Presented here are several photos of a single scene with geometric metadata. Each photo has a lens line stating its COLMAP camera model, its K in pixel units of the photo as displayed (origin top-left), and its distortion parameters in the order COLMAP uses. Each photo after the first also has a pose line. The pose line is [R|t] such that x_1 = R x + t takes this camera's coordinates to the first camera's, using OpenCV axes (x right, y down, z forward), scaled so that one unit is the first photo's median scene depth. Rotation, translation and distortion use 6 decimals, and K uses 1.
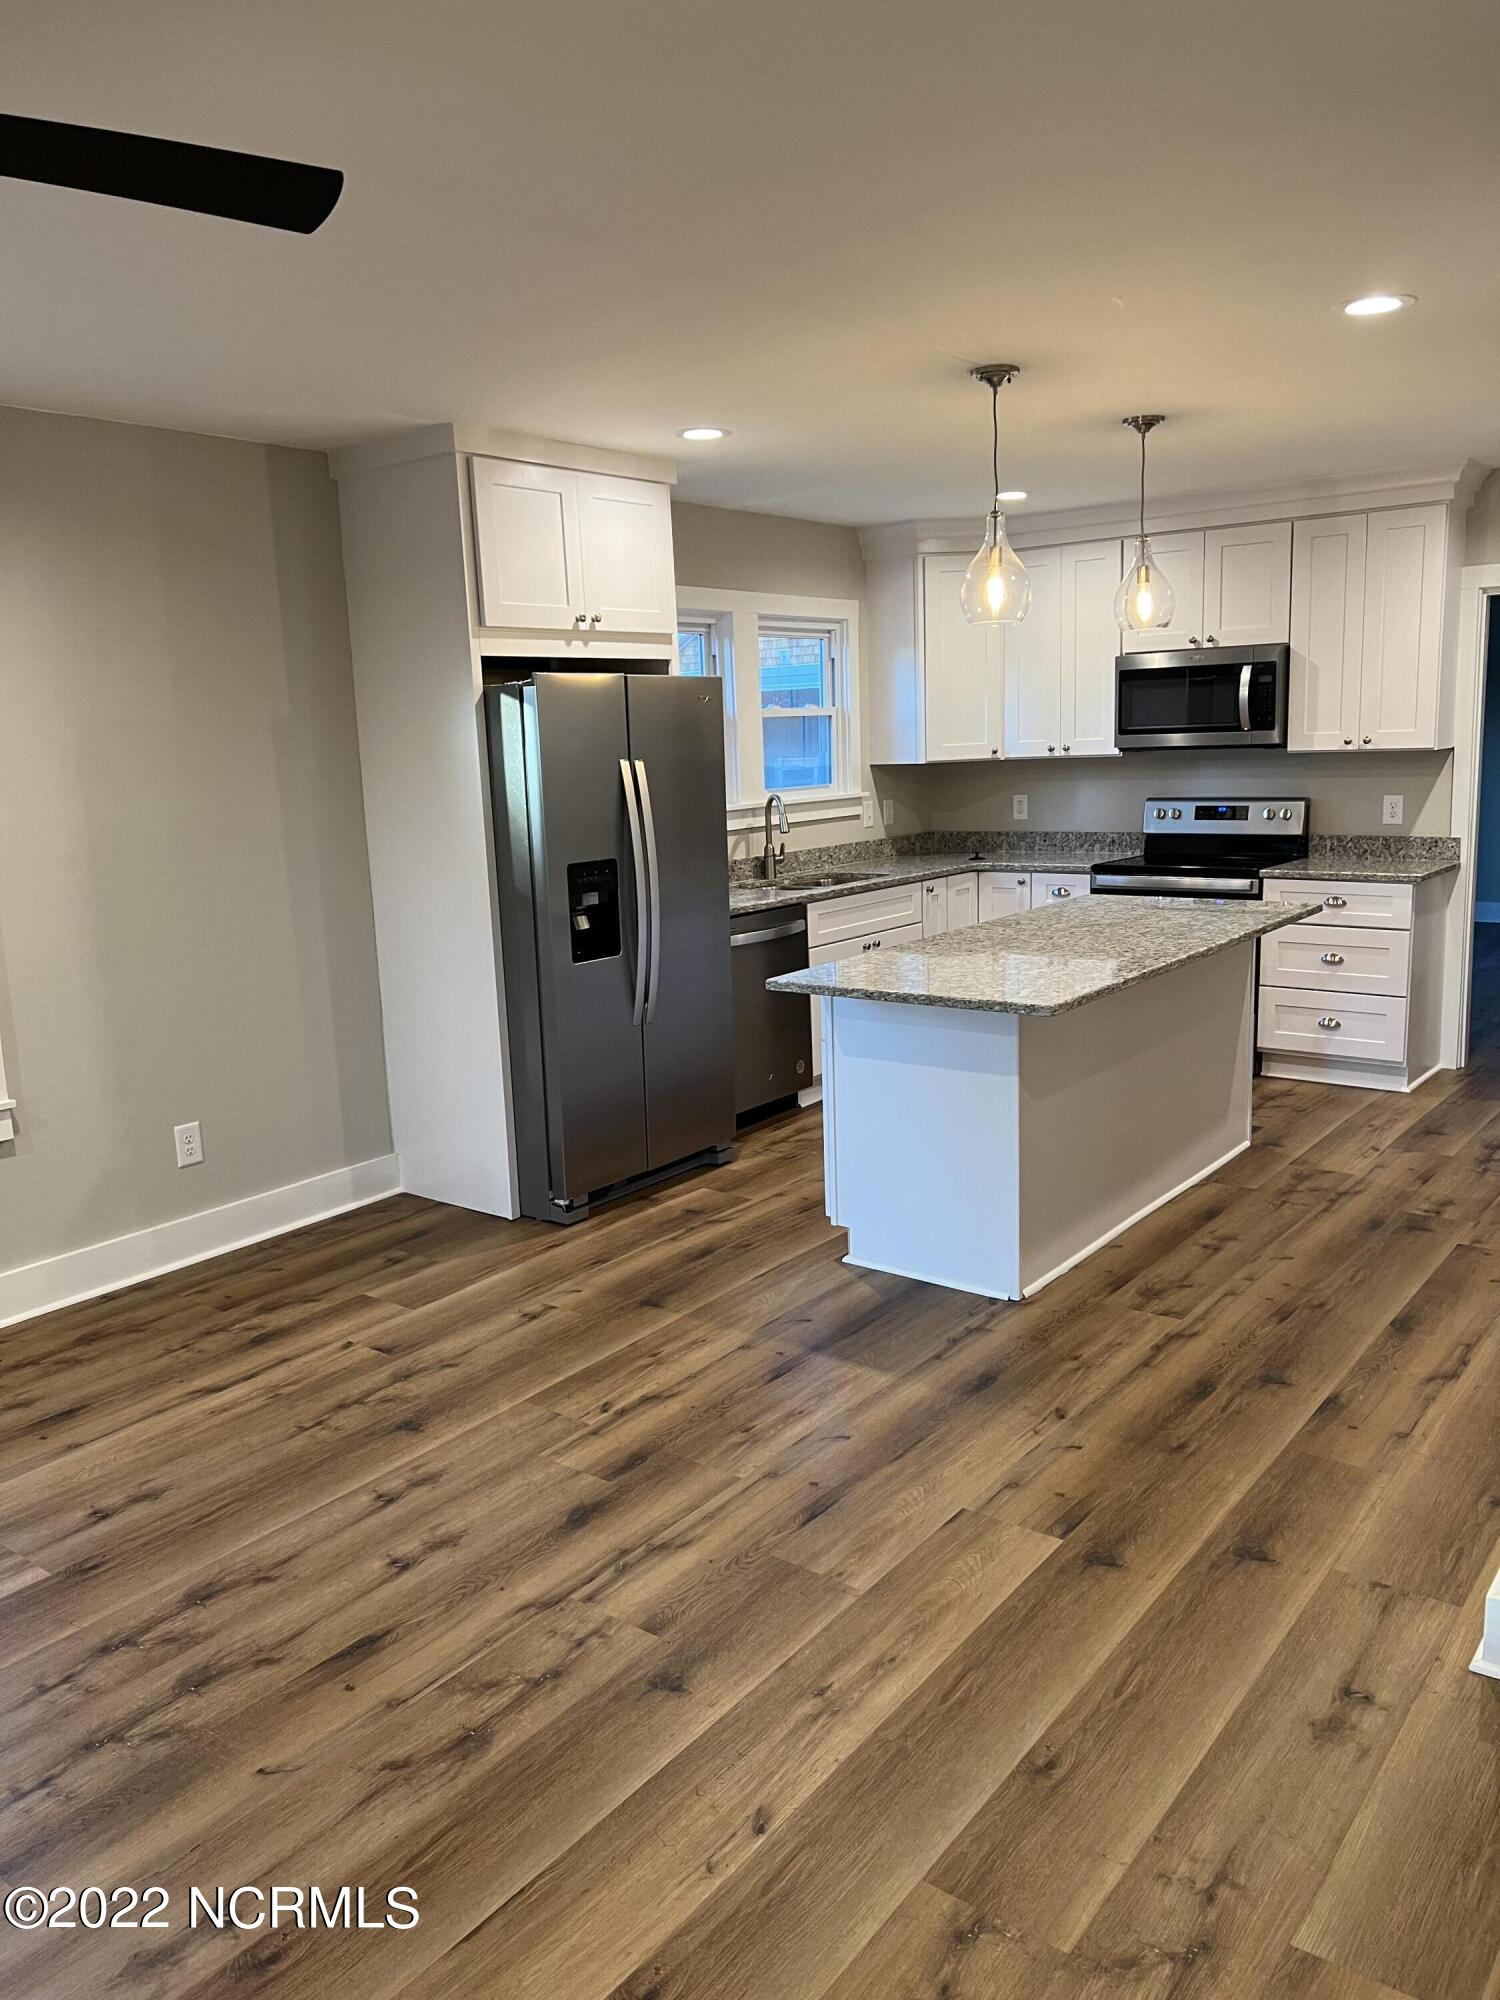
lens RADIAL K [[1513.4, 0, 753.2], [0, 1513.4, 1007.6], [0, 0, 1]] dist [0.042846, -0.051329]
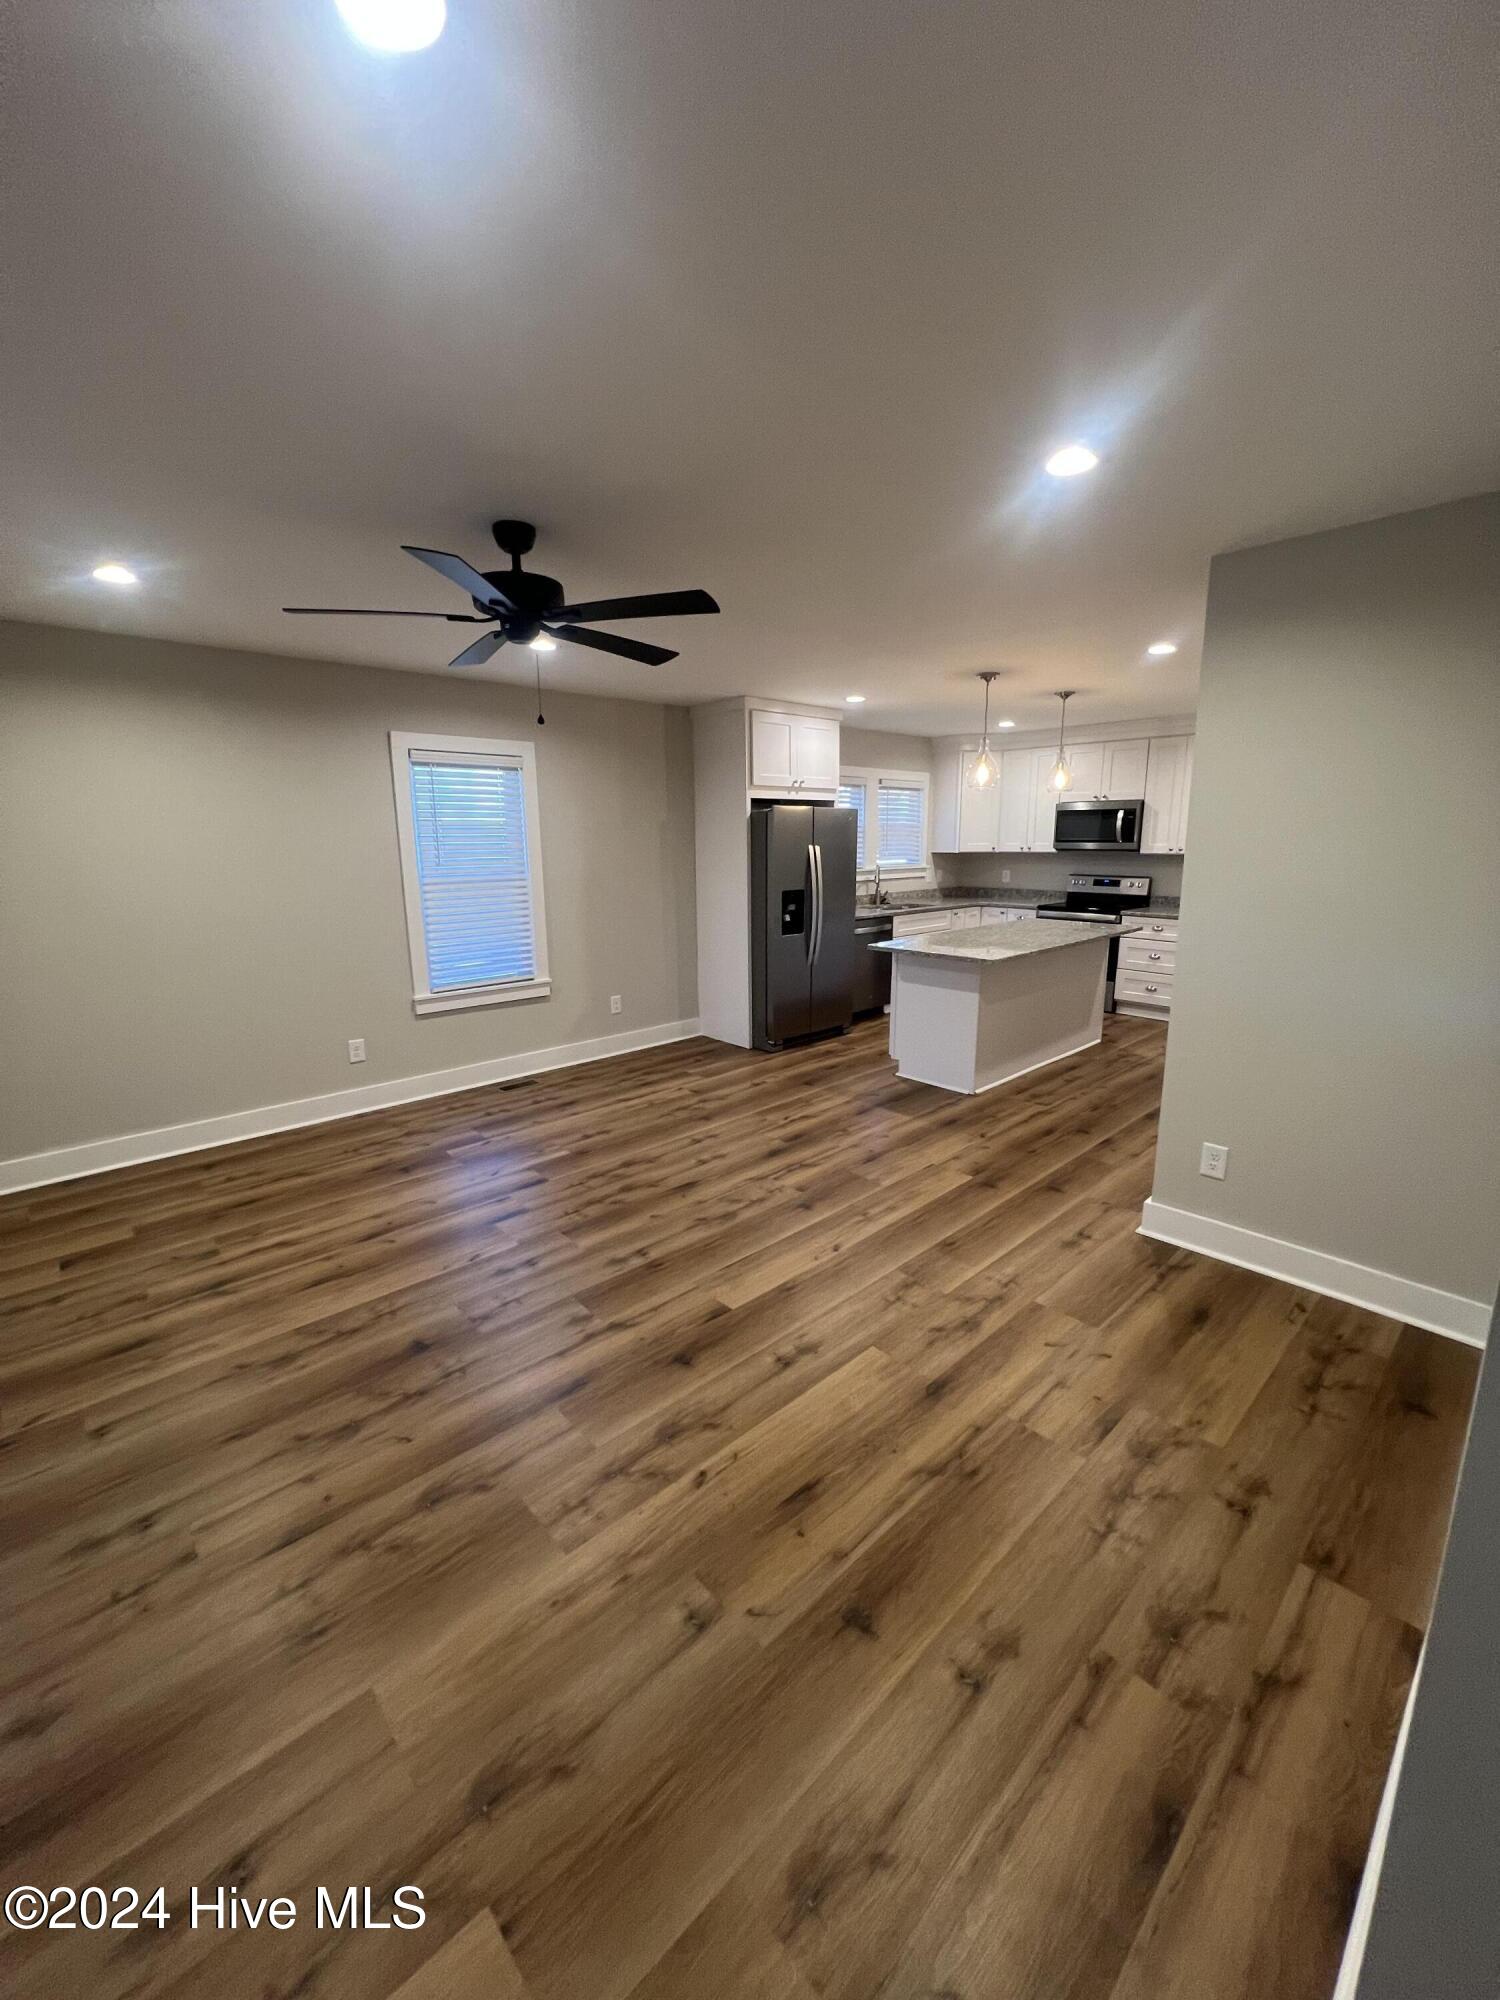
lens RADIAL K [[798.4, 0, 746.9], [0, 798.4, 1001.4], [0, 0, 1]] dist [-0.001005, 0.000759]
pose [[0.985780, 0.061316, -0.156458, 0.023822], [-0.057172, 0.997887, 0.030860, 0.041284], [0.158019, -0.021476, 0.987202, -0.214924]]
